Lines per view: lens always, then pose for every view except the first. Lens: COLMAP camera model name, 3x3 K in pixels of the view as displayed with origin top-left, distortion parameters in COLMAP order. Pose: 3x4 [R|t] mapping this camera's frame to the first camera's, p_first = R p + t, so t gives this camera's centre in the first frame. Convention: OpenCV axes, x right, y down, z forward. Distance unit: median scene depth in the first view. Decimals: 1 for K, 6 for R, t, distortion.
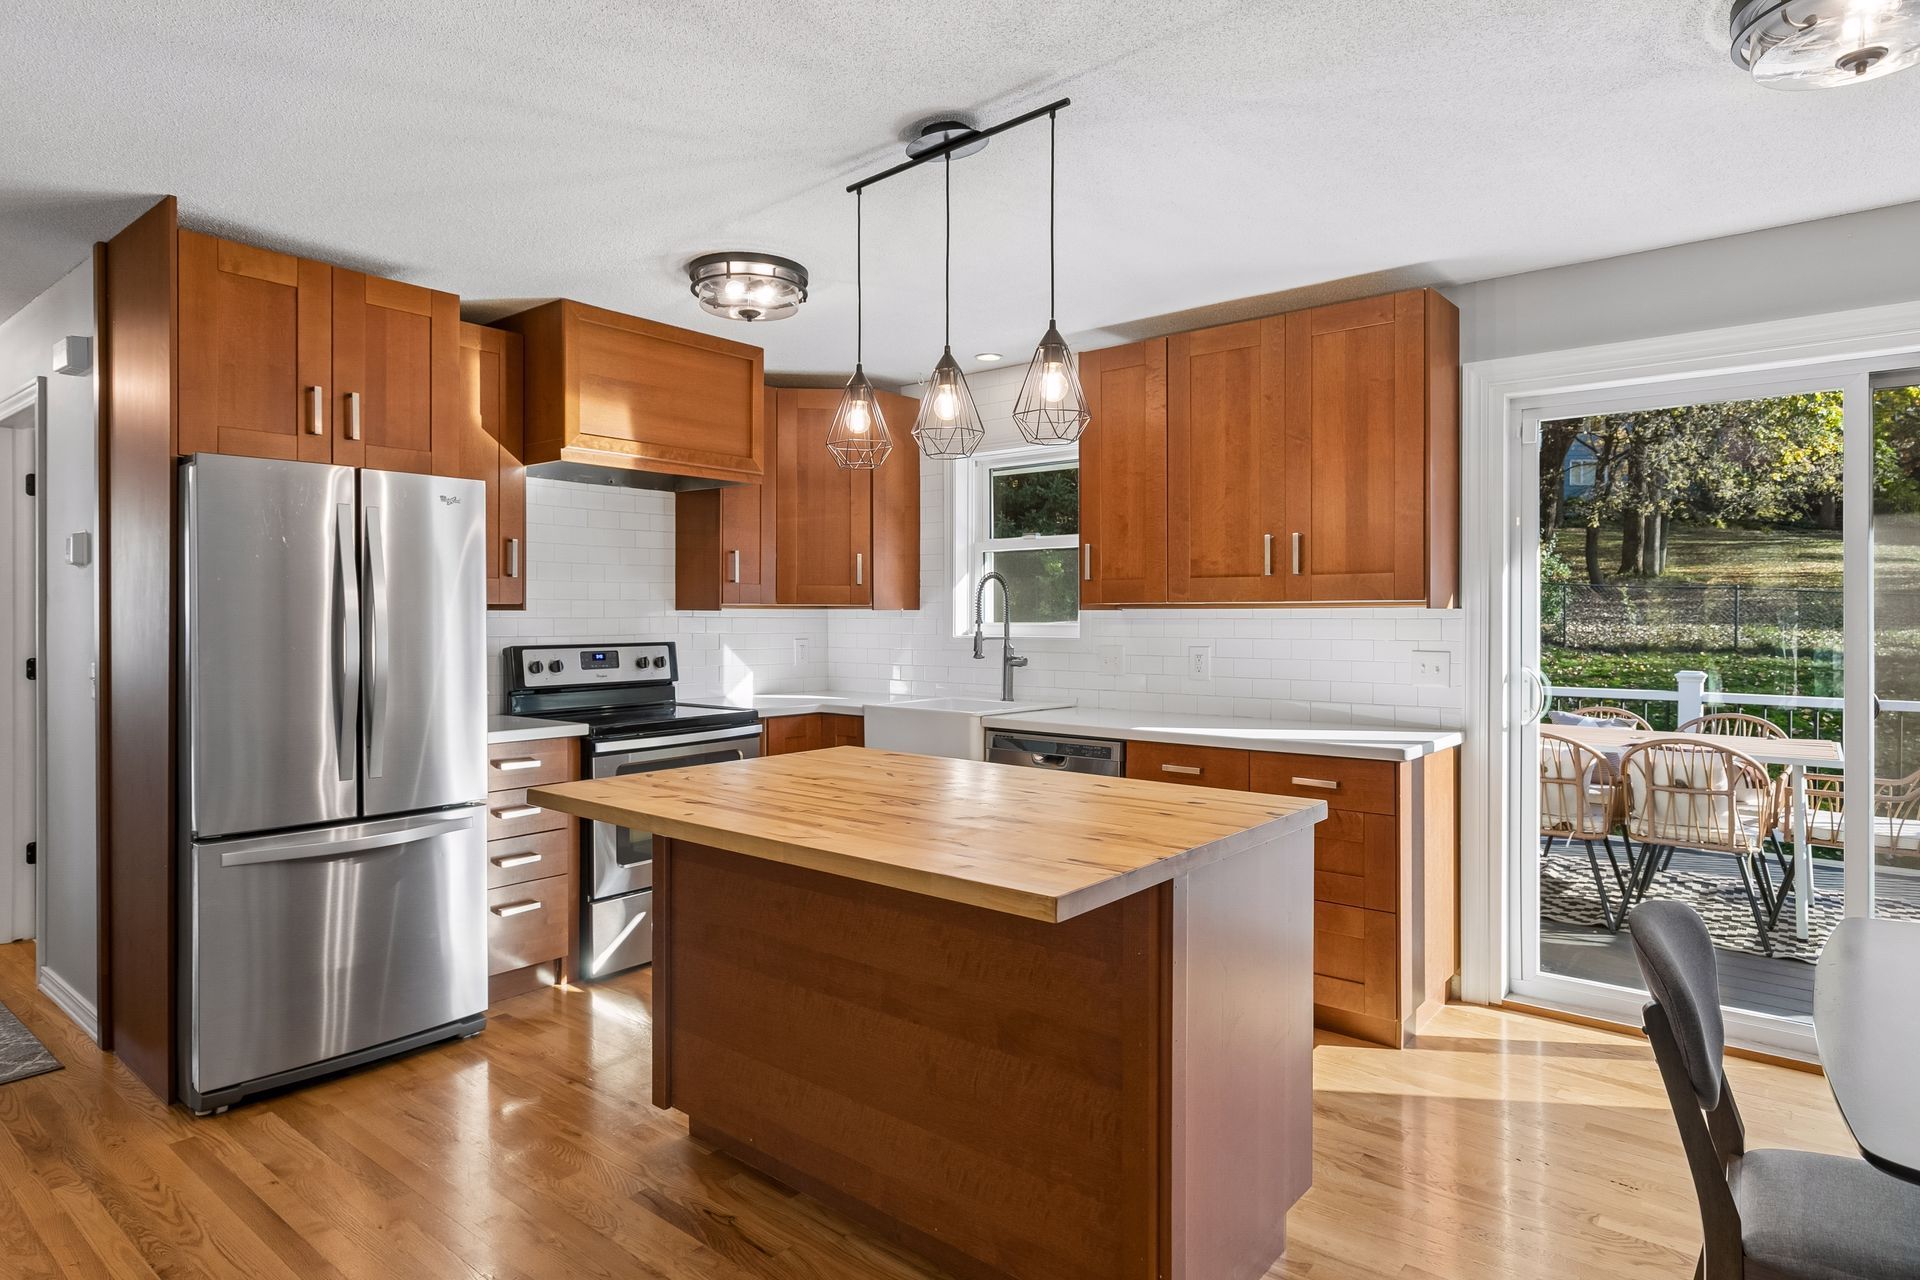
lens RADIAL K [[1072.1, 0, 961.1], [0, 1072.1, 617.0], [0, 0, 1]] dist [0.005570, -0.000617]
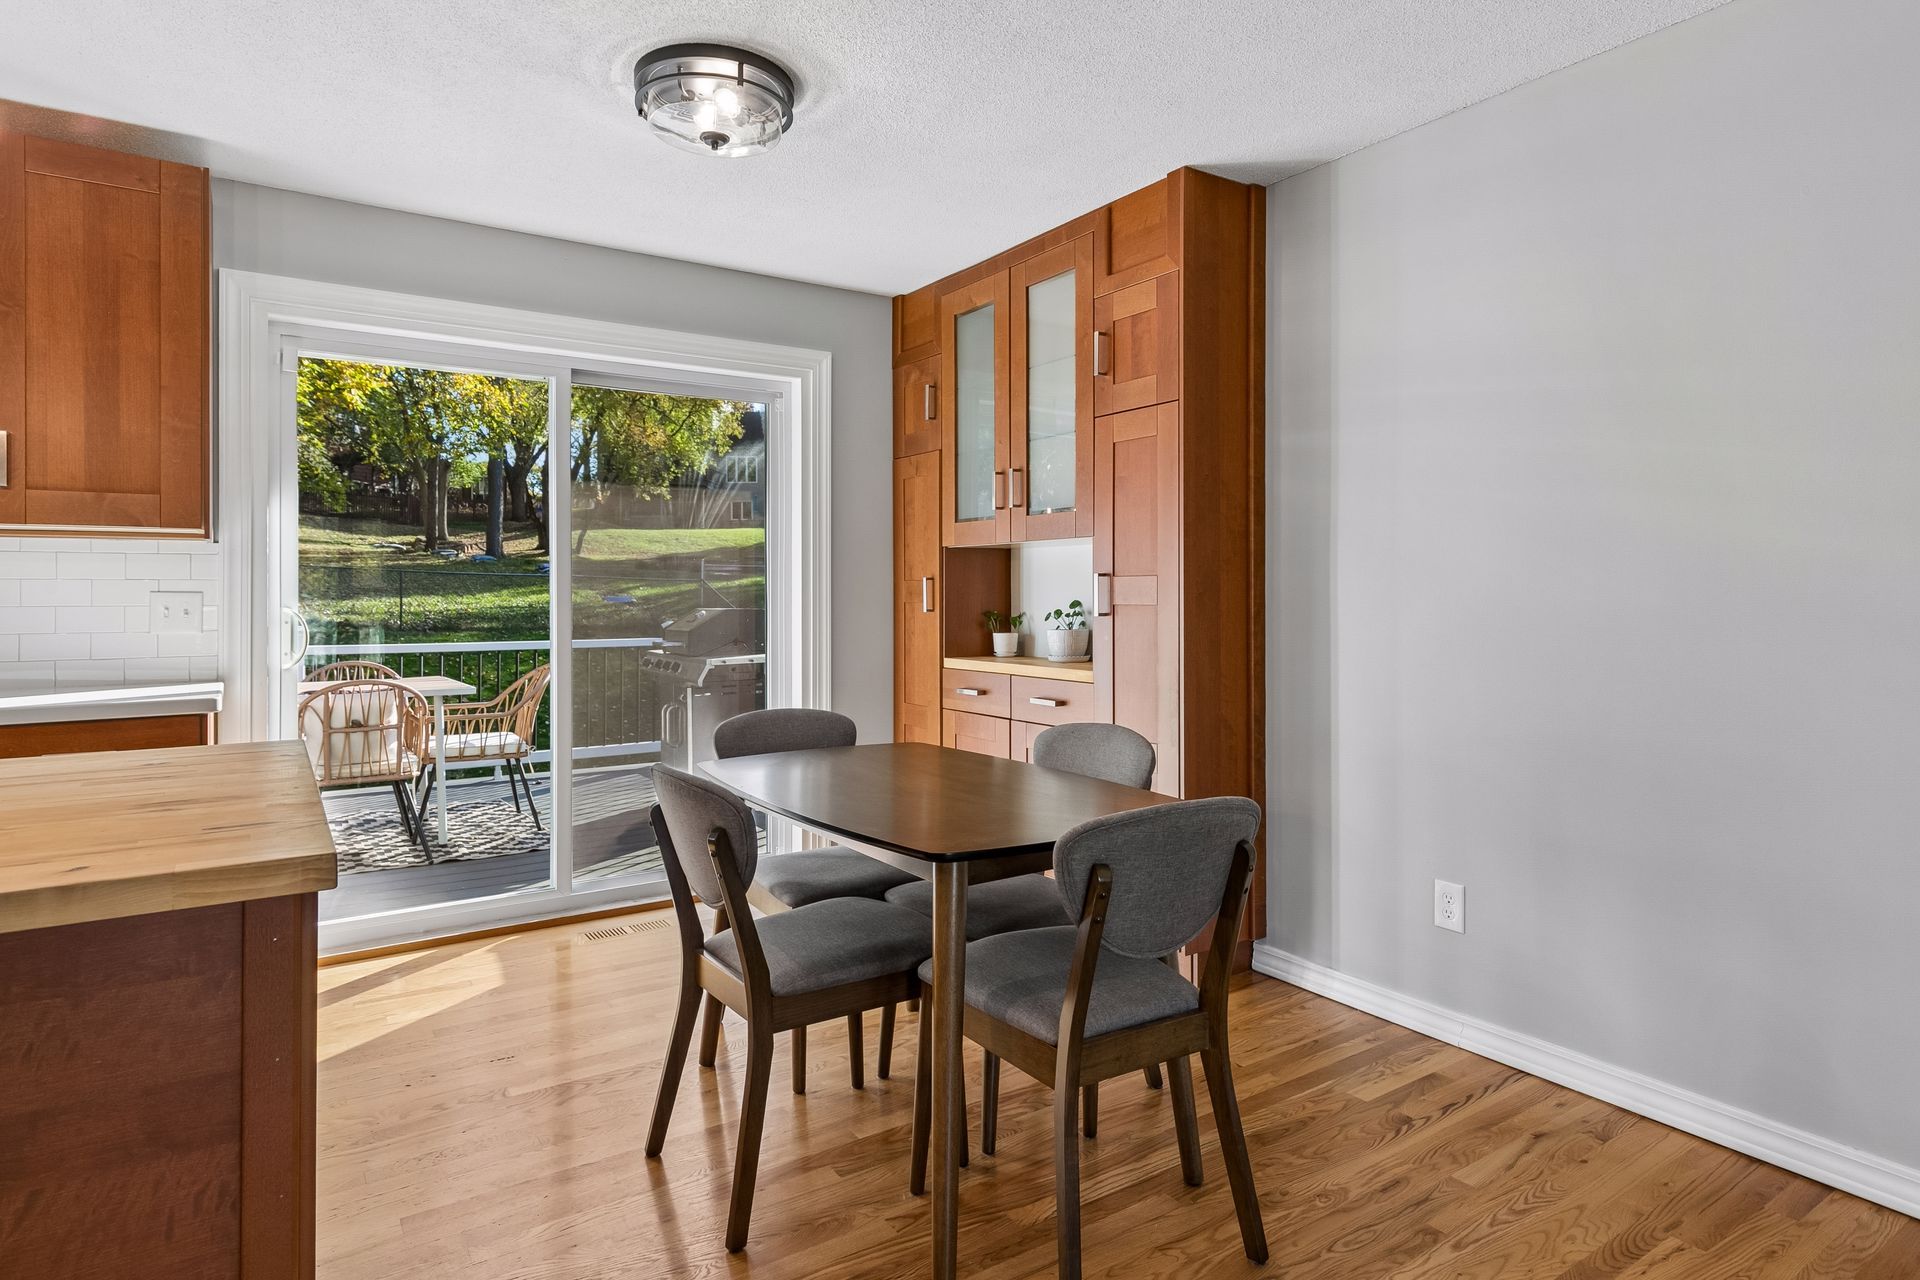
lens RADIAL K [[1063.7, 0, 968.0], [0, 1063.7, 591.4], [0, 0, 1]] dist [0.001451, 0.000836]
pose [[0.285459, 0.000500, 0.958391, -0.186924], [0.002557, 0.999996, -0.001283, 0.032633], [-0.958388, 0.002817, 0.285456, 0.145339]]
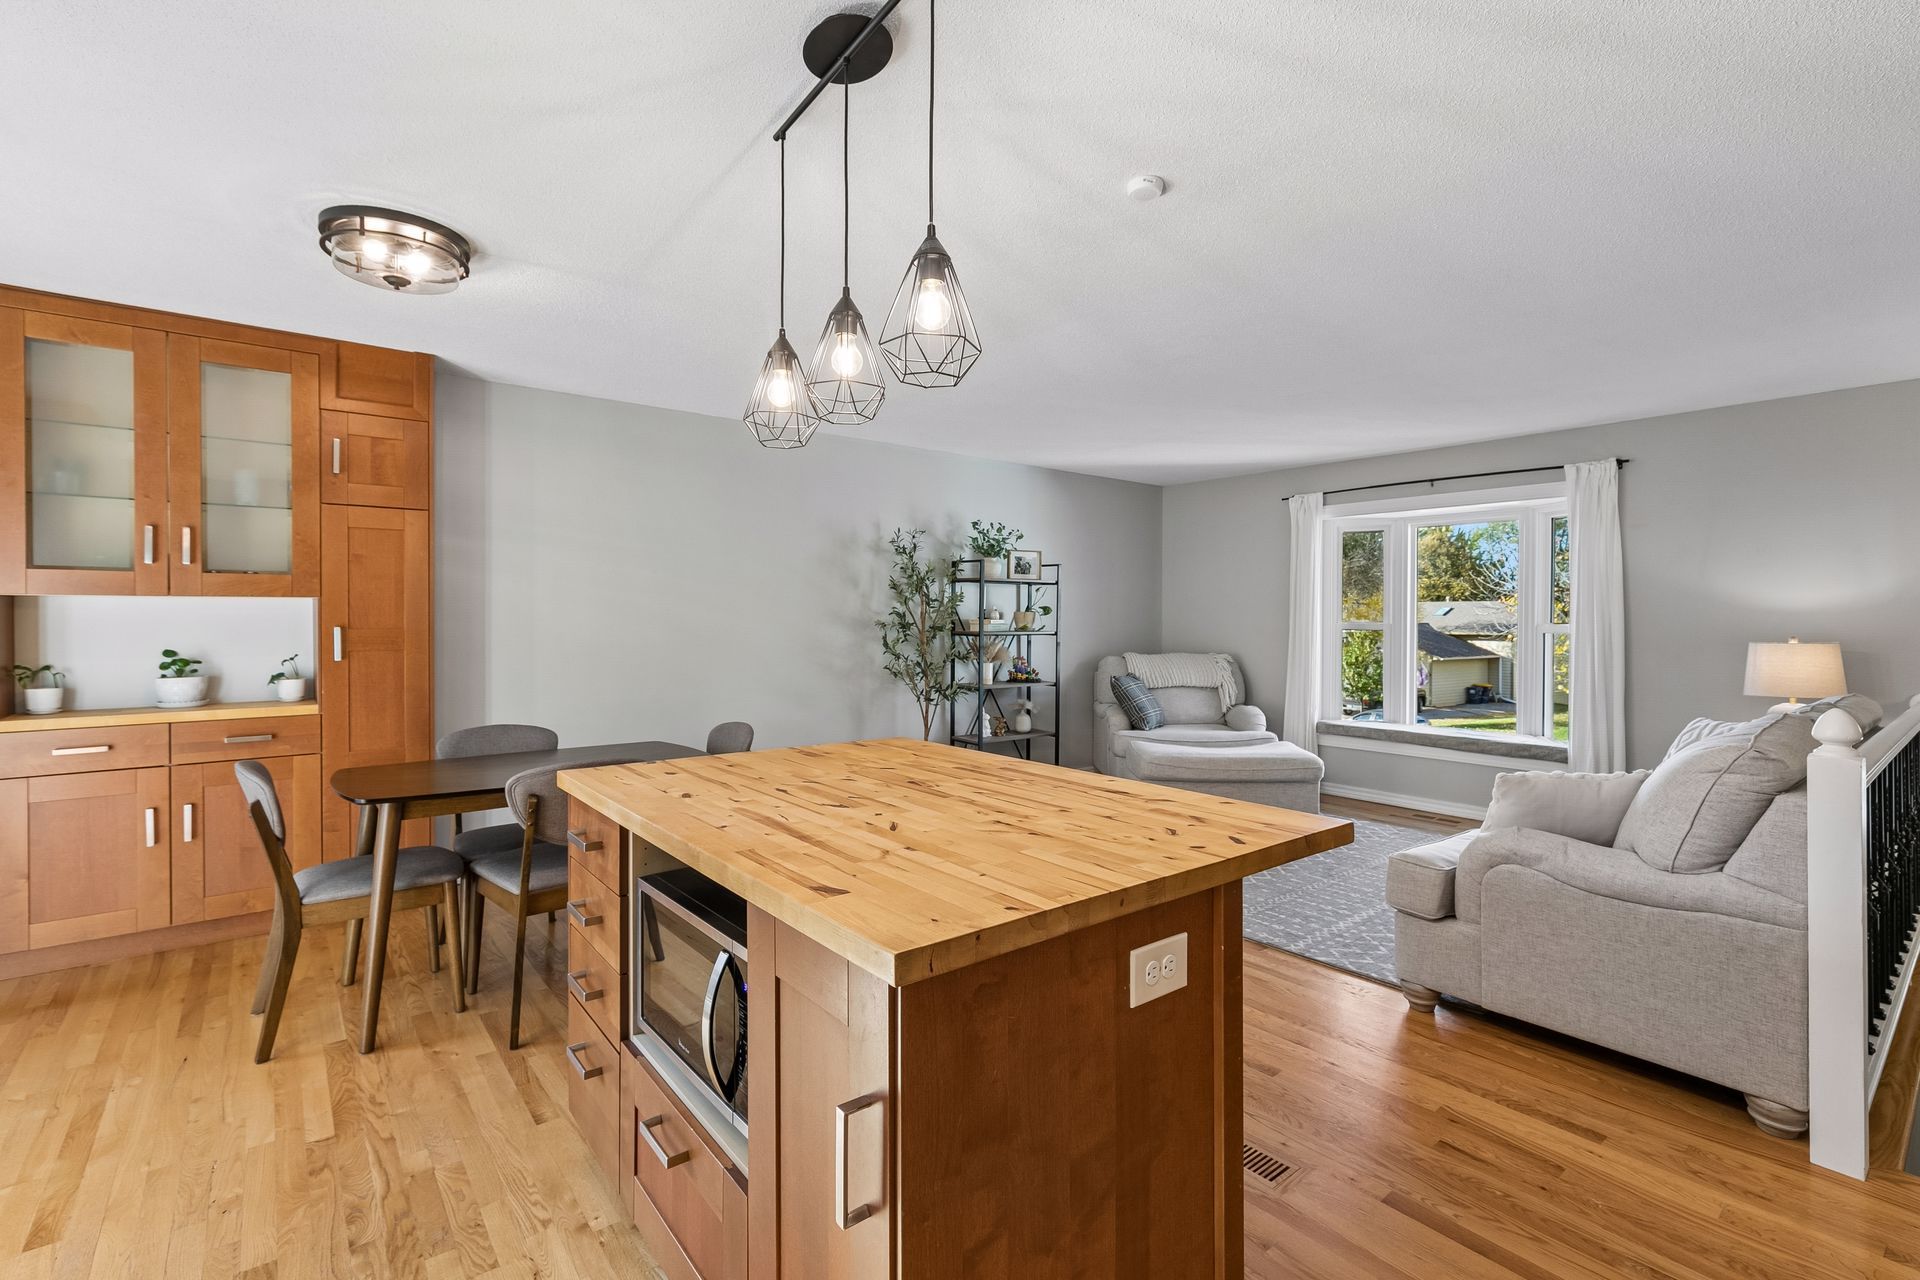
lens RADIAL K [[863.4, 0, 967.4], [0, 863.4, 627.3], [0, 0, 1]] dist [0.007444, -0.000544]
pose [[-0.979880, -0.004808, 0.199530, -0.155072], [-0.002104, 0.999903, 0.013758, 0.002974], [-0.199577, 0.013061, -0.979795, 1.056814]]
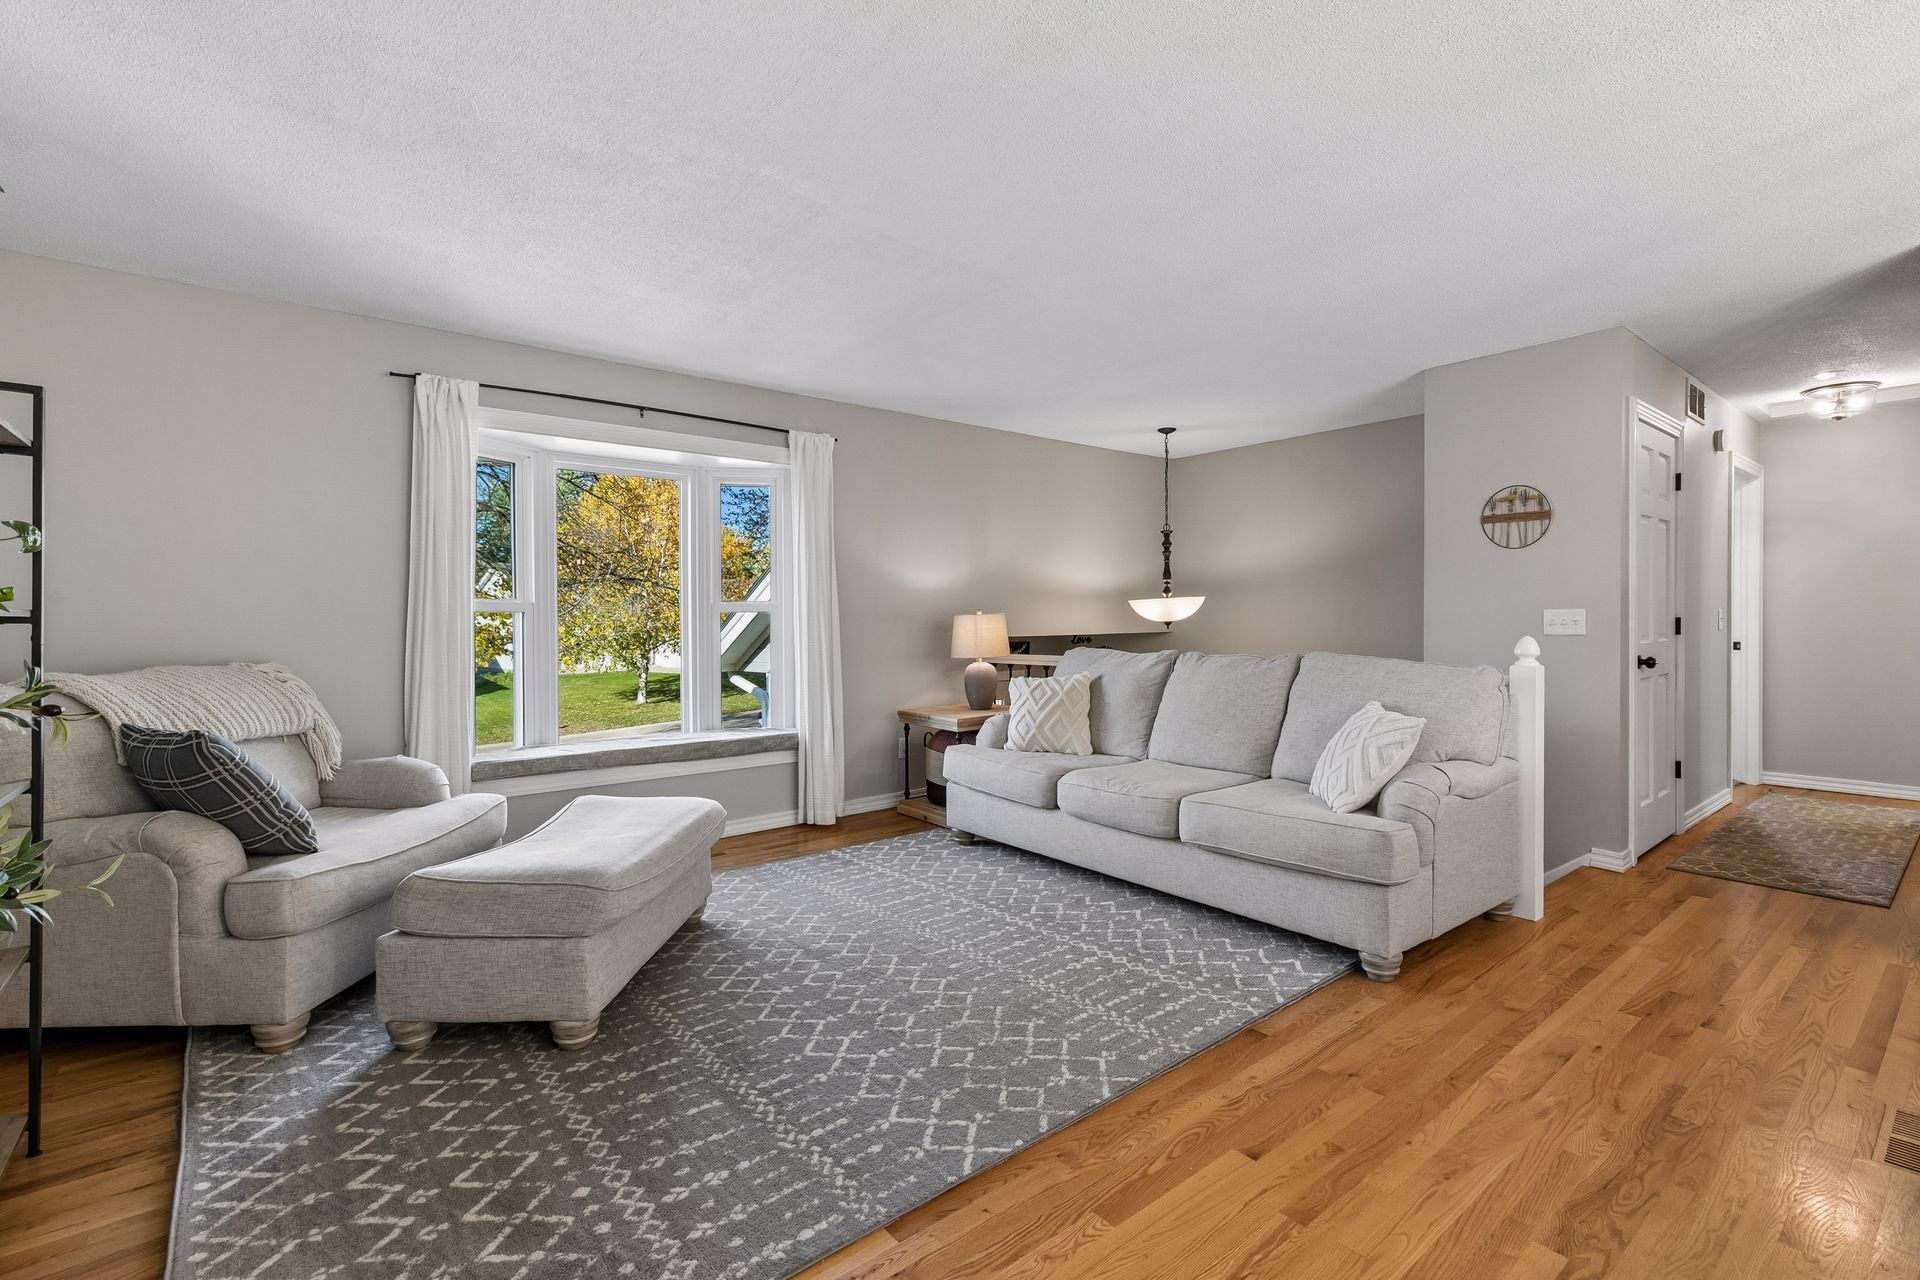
lens RADIAL K [[863.4, 0, 967.4], [0, 863.4, 627.3], [0, 0, 1]] dist [0.007444, -0.000544]
pose [[-0.198068, 0.012689, -0.980106, 0.376256], [0.003501, 0.999919, 0.012238, 0.037987], [0.980182, -0.001007, -0.198096, 0.063008]]
